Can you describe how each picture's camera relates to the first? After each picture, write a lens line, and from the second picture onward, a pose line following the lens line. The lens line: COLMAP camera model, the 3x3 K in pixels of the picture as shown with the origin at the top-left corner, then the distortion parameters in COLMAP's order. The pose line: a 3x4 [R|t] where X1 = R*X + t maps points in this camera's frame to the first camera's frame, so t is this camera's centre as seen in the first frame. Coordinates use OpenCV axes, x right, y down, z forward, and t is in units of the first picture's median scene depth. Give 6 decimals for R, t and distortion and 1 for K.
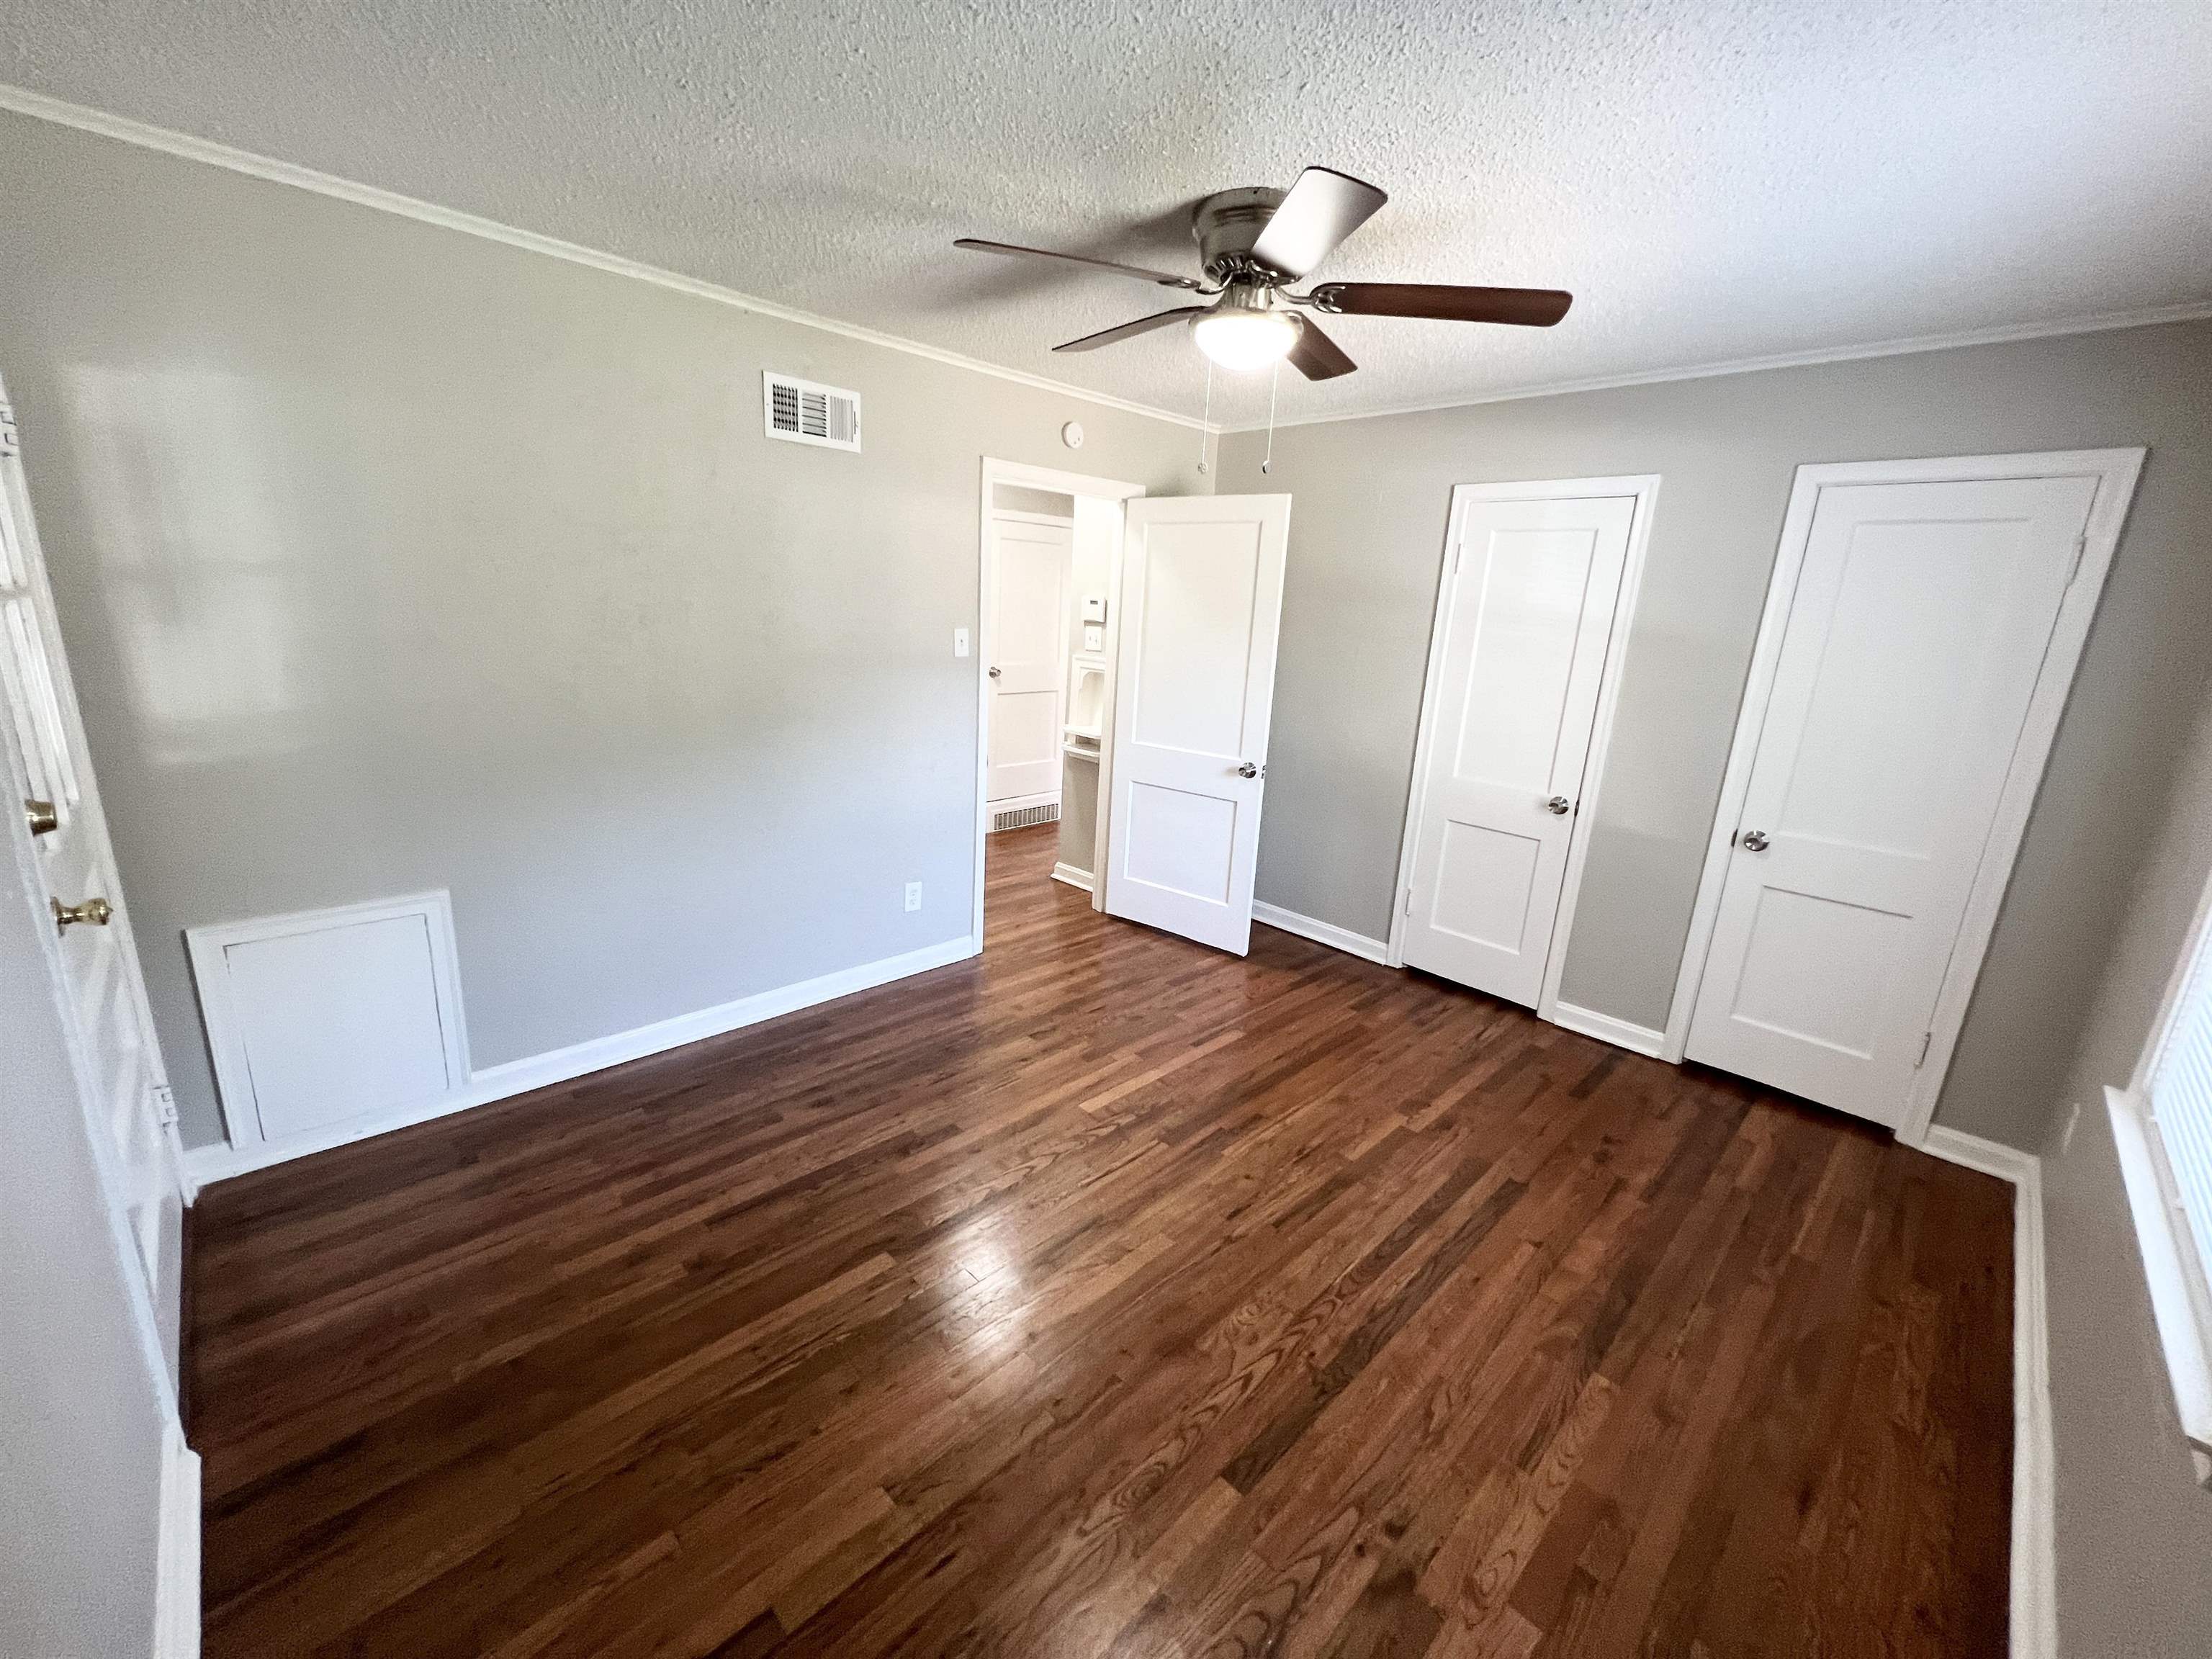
lens RADIAL K [[884.7, 0, 1106.0], [0, 884.7, 829.5], [0, 0, 1]] dist [-0.001582, -0.000088]
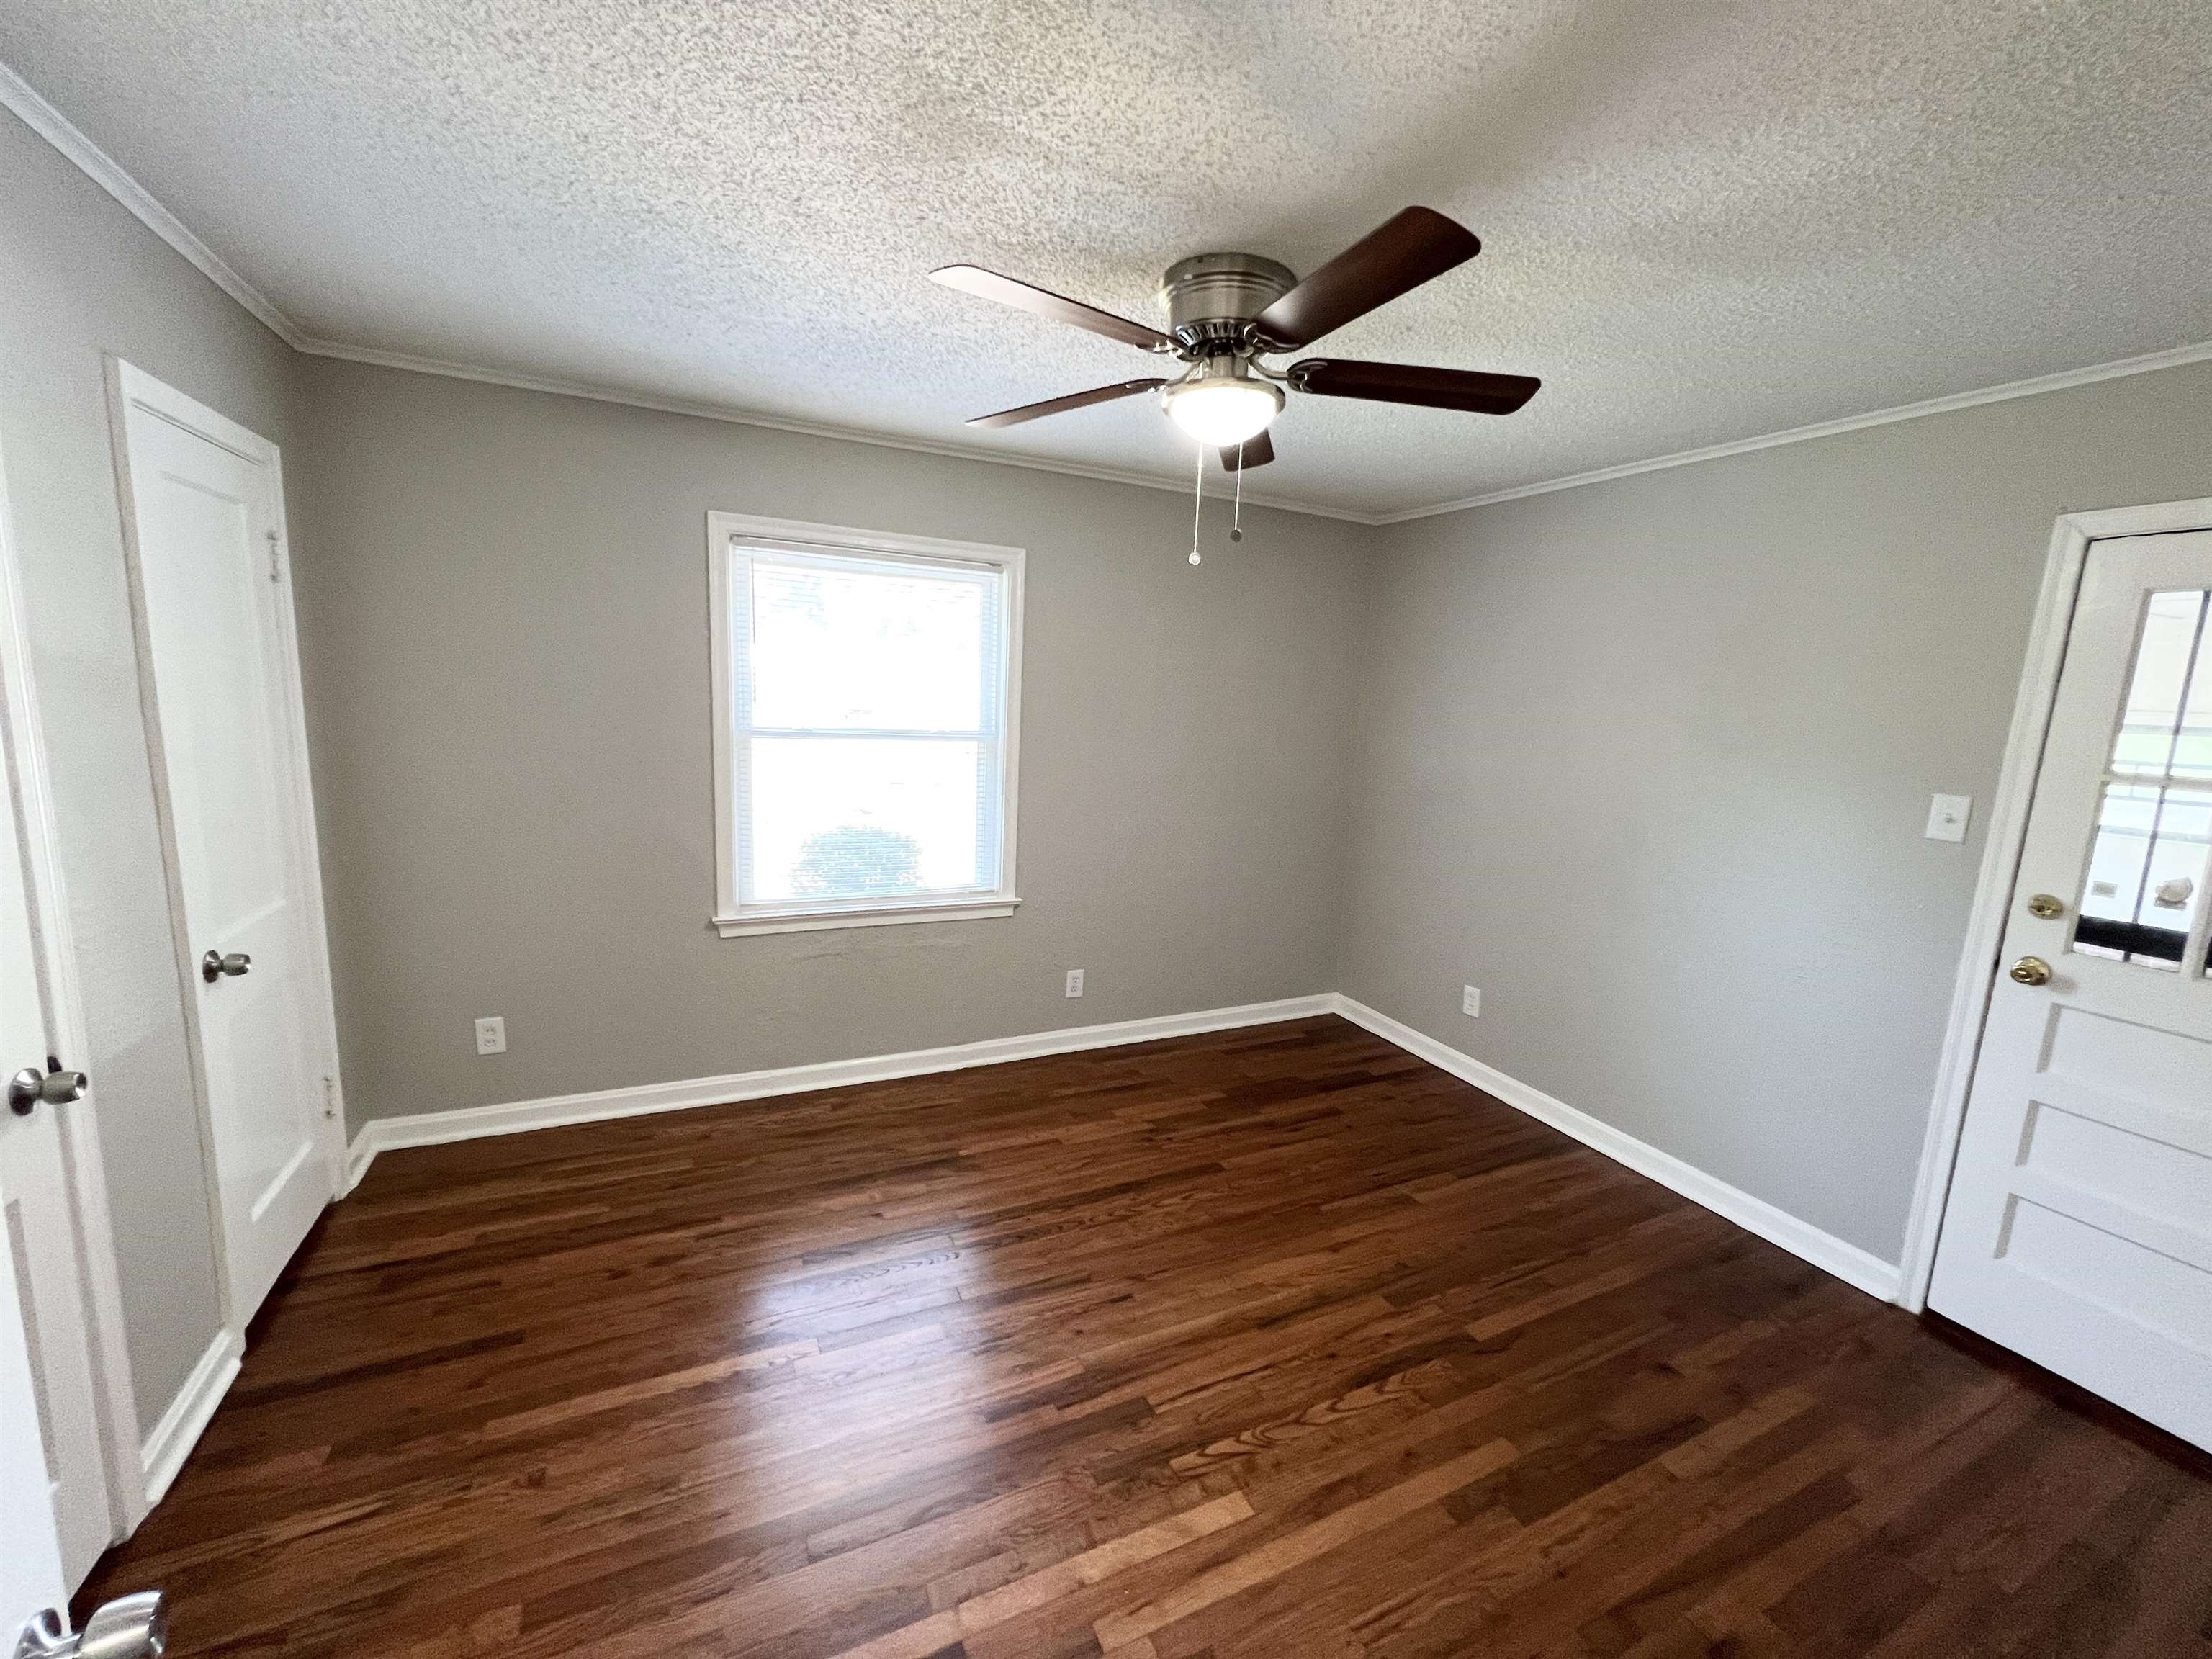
lens RADIAL K [[884.7, 0, 1106.0], [0, 884.7, 829.5], [0, 0, 1]] dist [-0.001582, -0.000088]
pose [[-0.940041, -0.147578, 0.307481, -0.060808], [-0.012093, 0.915394, 0.402378, -0.412056], [-0.340848, 0.374533, -0.862292, 1.570366]]
